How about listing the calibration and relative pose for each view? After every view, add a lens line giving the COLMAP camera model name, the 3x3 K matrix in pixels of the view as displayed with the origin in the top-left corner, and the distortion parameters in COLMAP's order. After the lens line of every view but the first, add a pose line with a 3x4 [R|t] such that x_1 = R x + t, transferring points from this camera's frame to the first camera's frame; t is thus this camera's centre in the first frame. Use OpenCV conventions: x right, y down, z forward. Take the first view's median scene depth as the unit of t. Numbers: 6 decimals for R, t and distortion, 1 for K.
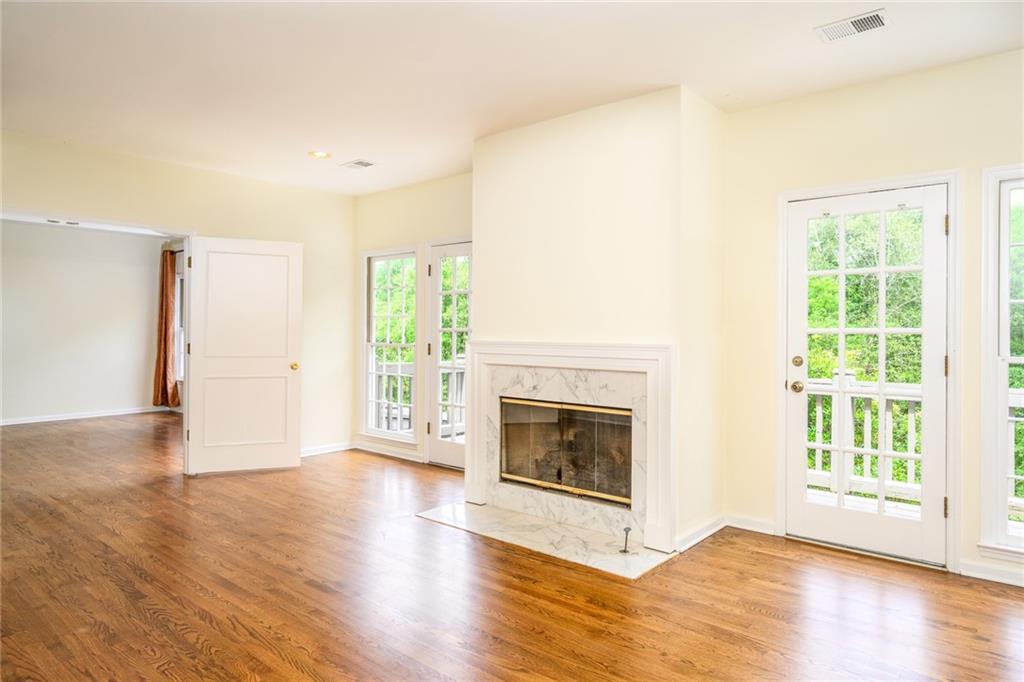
lens RADIAL K [[645.3, 0, 512.0], [0, 645.3, 341.0], [0, 0, 1]] dist [-0.000889, -0.000670]
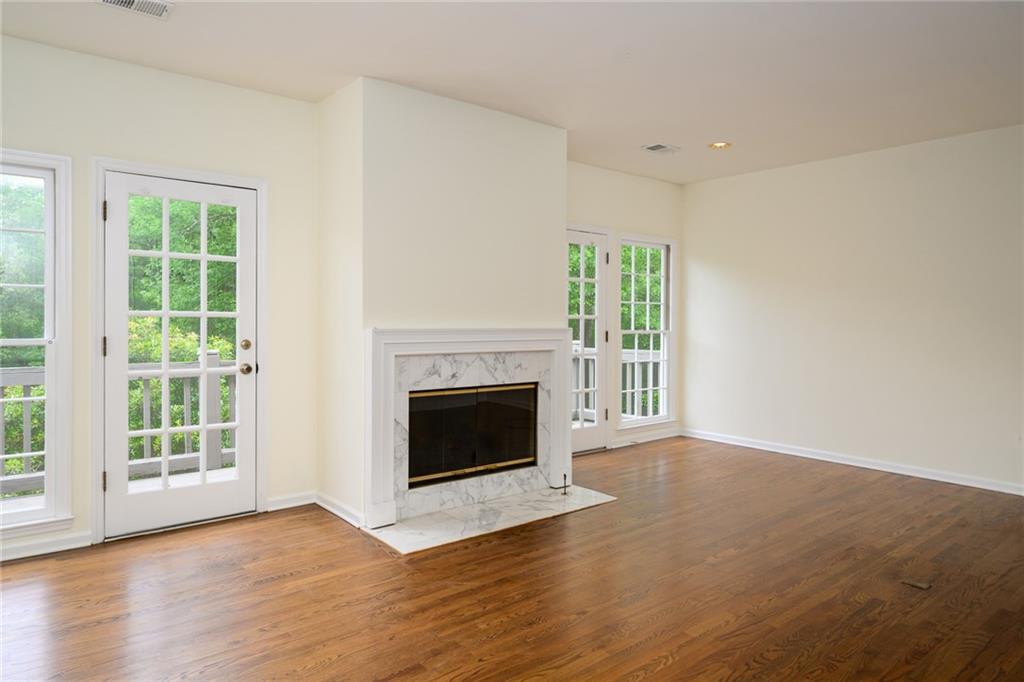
lens RADIAL K [[645.3, 0, 512.0], [0, 645.3, 341.0], [0, 0, 1]] dist [-0.000889, -0.000670]
pose [[0.158447, -0.040238, 0.986547, -0.924256], [0.005142, 0.999189, 0.039928, -0.017955], [-0.987354, -0.001253, 0.158526, 0.783318]]
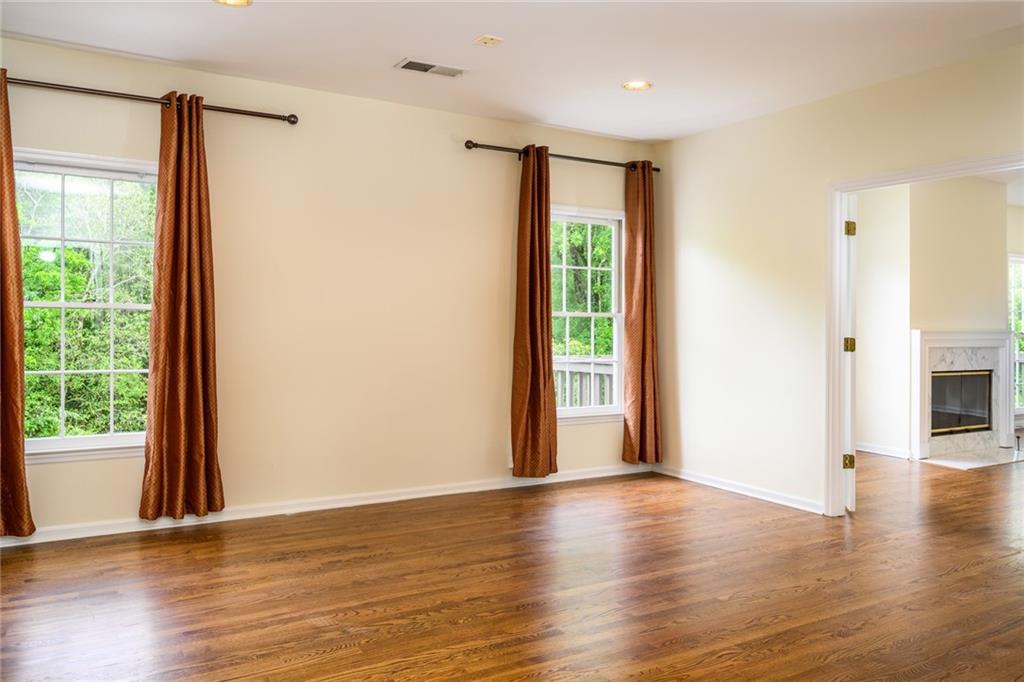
lens RADIAL K [[763.9, 0, 515.3], [0, 763.9, 328.4], [0, 0, 1]] dist [-0.019551, 0.004215]
pose [[0.313613, -0.015225, 0.949429, -1.893996], [-0.000400, 0.999869, 0.016166, -0.030084], [-0.949551, -0.005449, 0.313566, 1.426677]]
